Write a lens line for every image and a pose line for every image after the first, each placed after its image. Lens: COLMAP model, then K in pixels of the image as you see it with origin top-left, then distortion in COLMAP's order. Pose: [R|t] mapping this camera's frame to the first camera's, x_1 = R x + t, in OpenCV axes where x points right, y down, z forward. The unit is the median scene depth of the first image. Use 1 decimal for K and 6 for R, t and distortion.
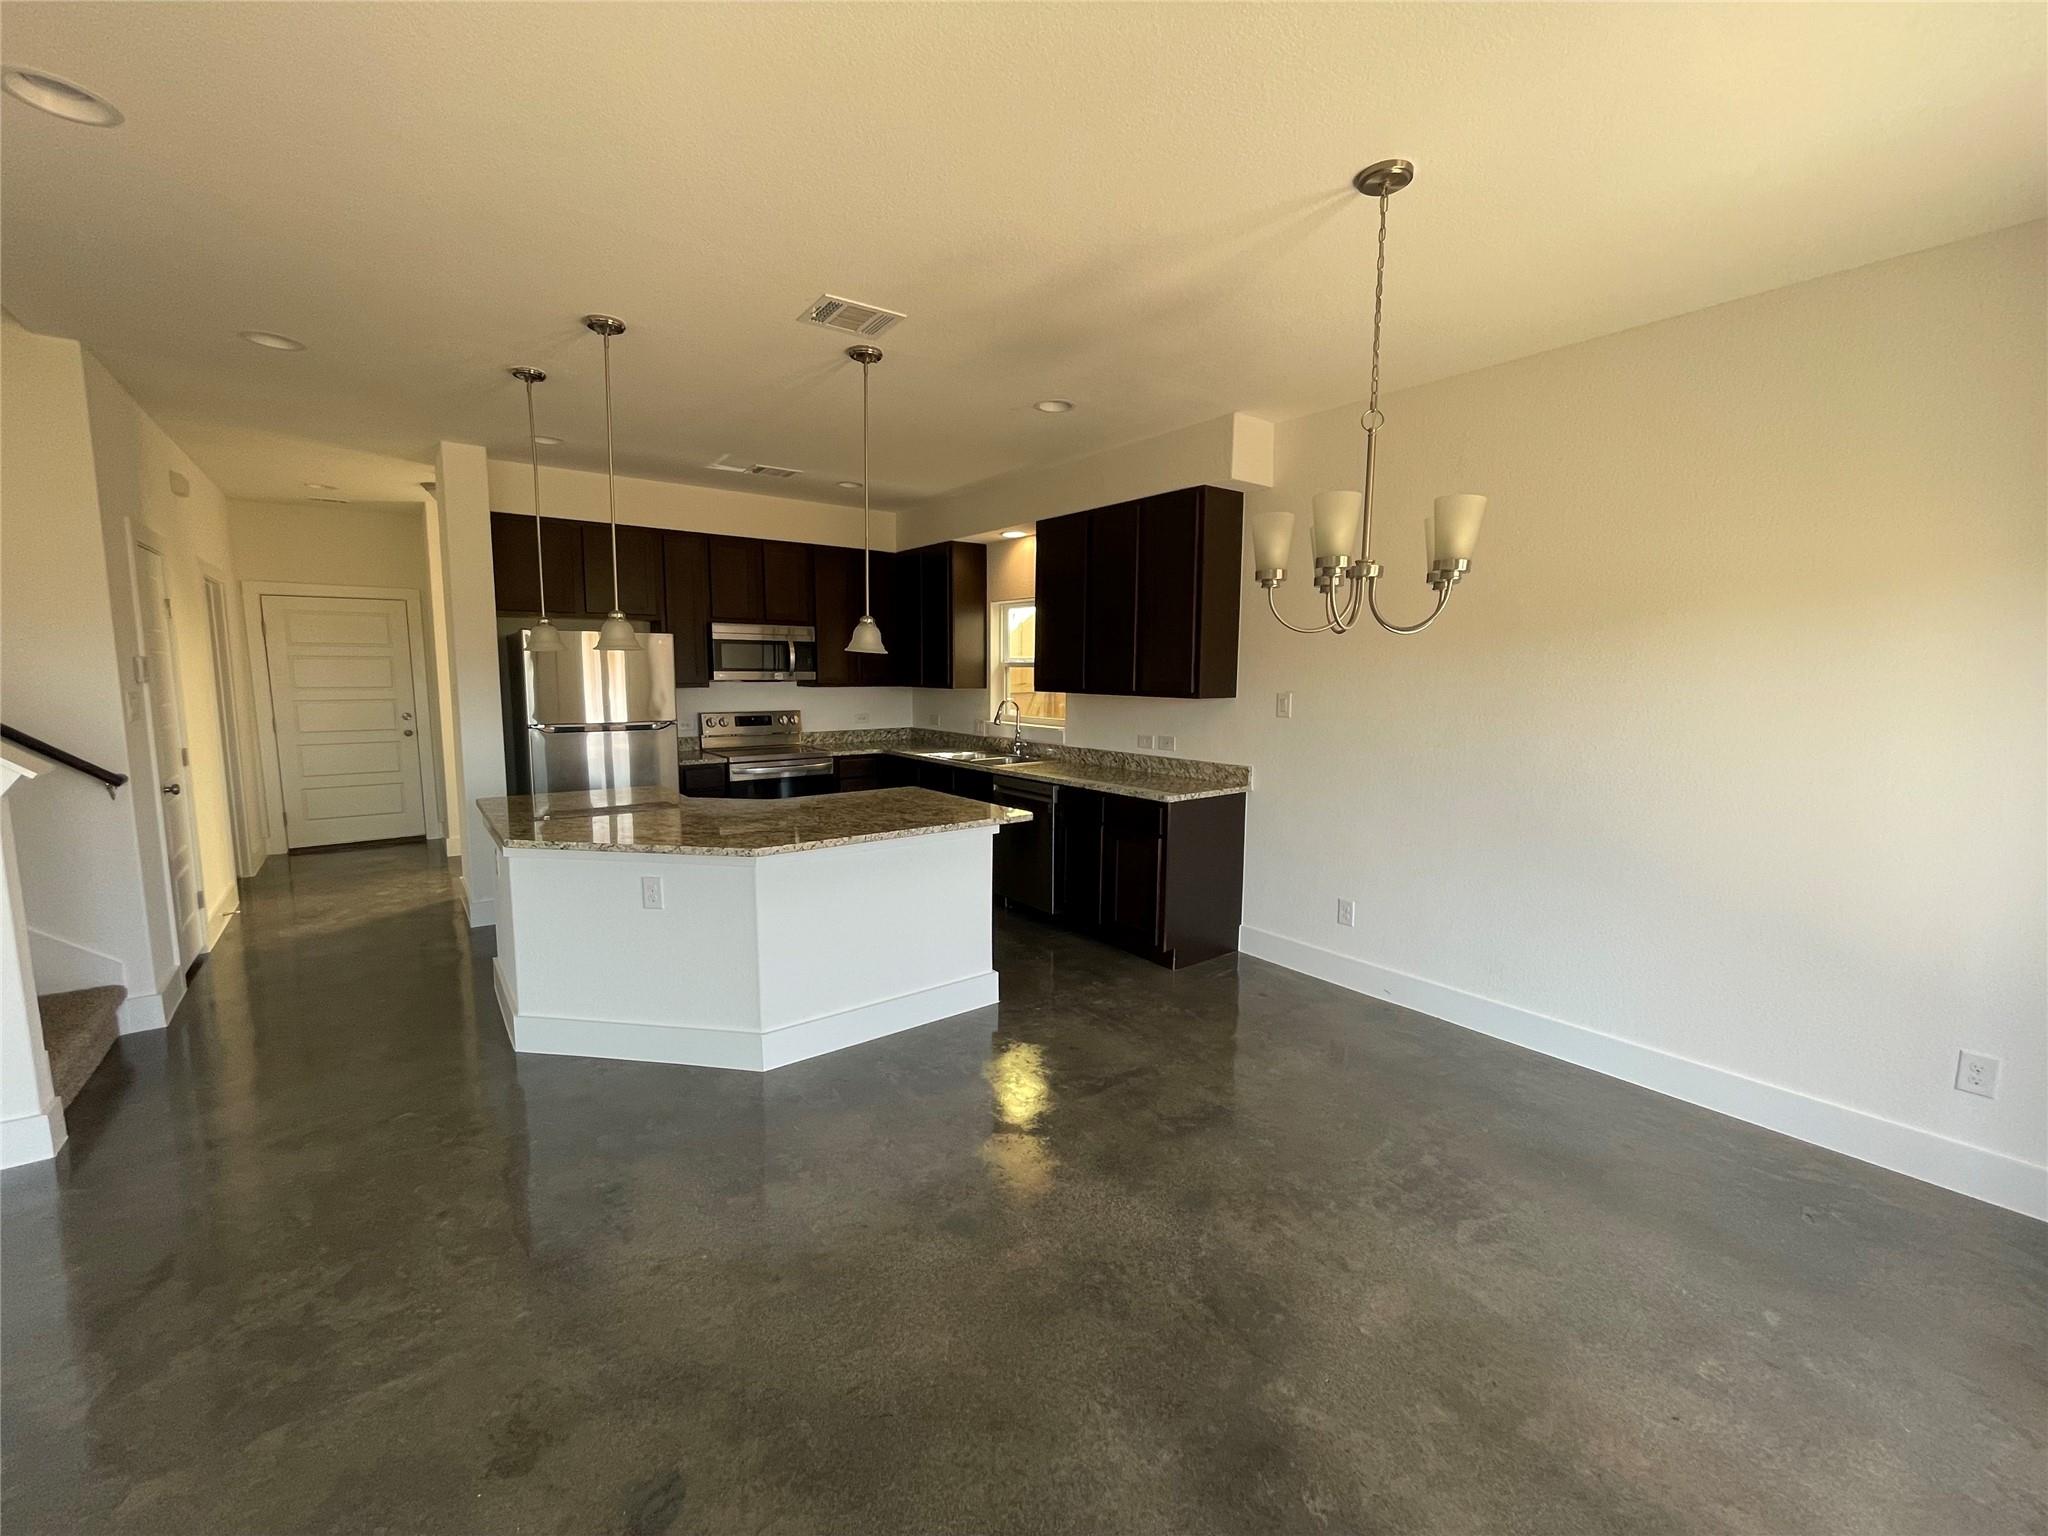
lens RADIAL K [[831.2, 0, 1024.0], [0, 831.2, 768.8], [0, 0, 1]] dist [-0.001103, 0.002160]
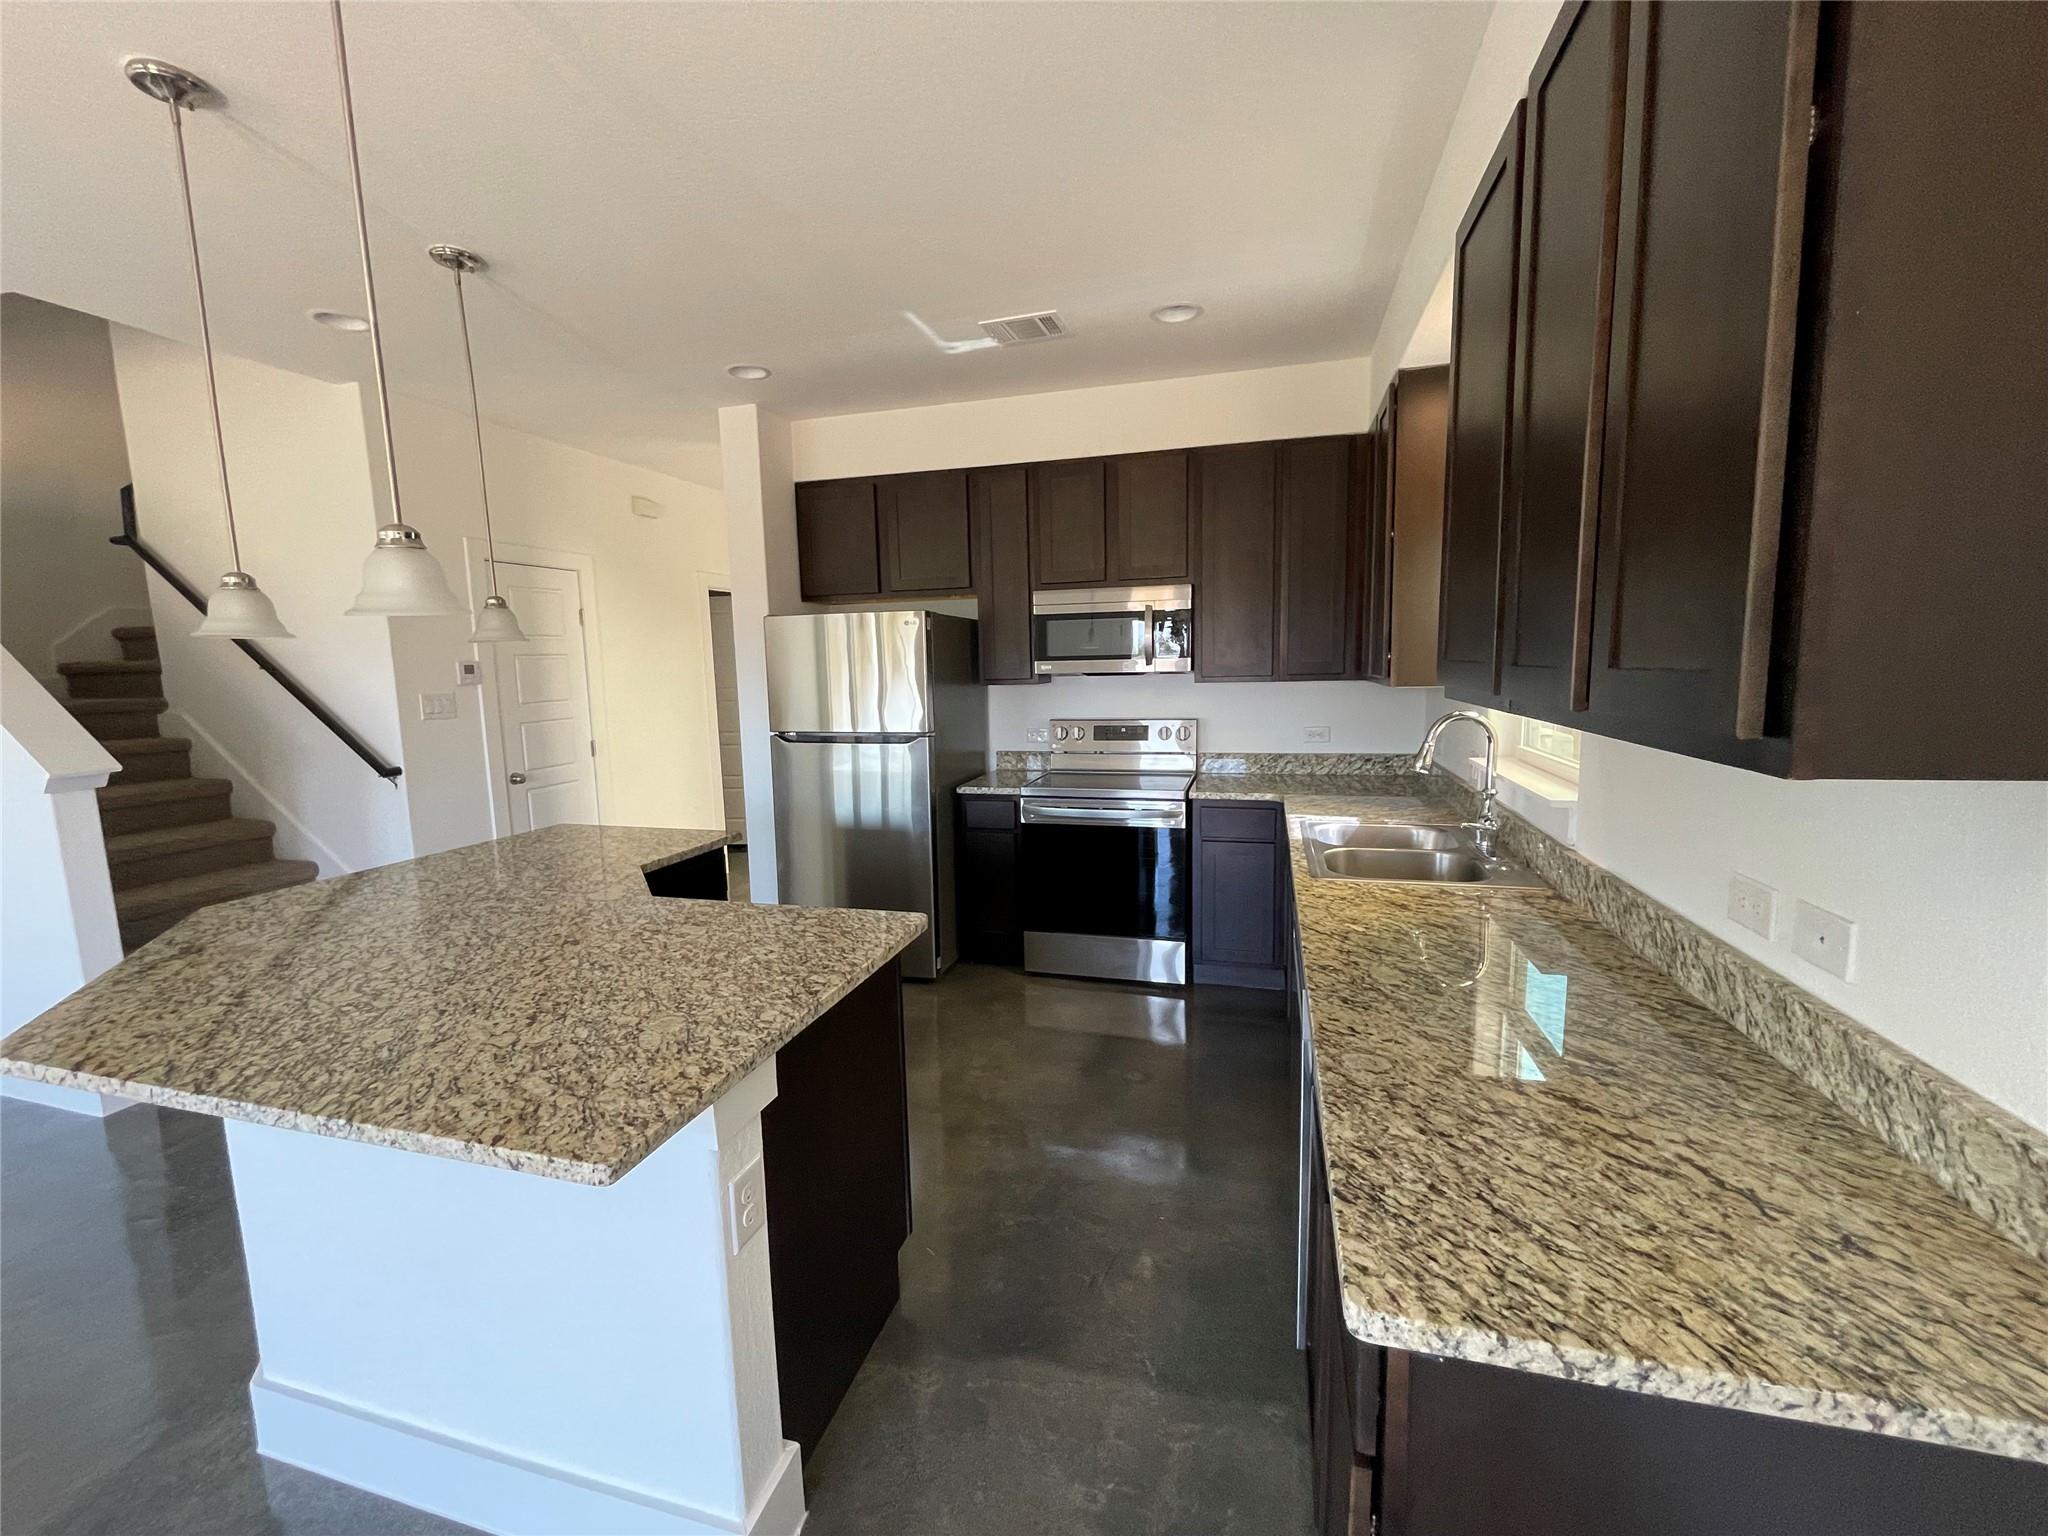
lens RADIAL K [[831.2, 0, 1023.7], [0, 831.2, 768.9], [0, 0, 1]] dist [-0.001103, 0.002160]
pose [[0.594415, 0.080977, -0.800071, 0.188472], [-0.071809, 0.996287, 0.047486, -0.060655], [0.800946, 0.029226, 0.598023, 0.588094]]
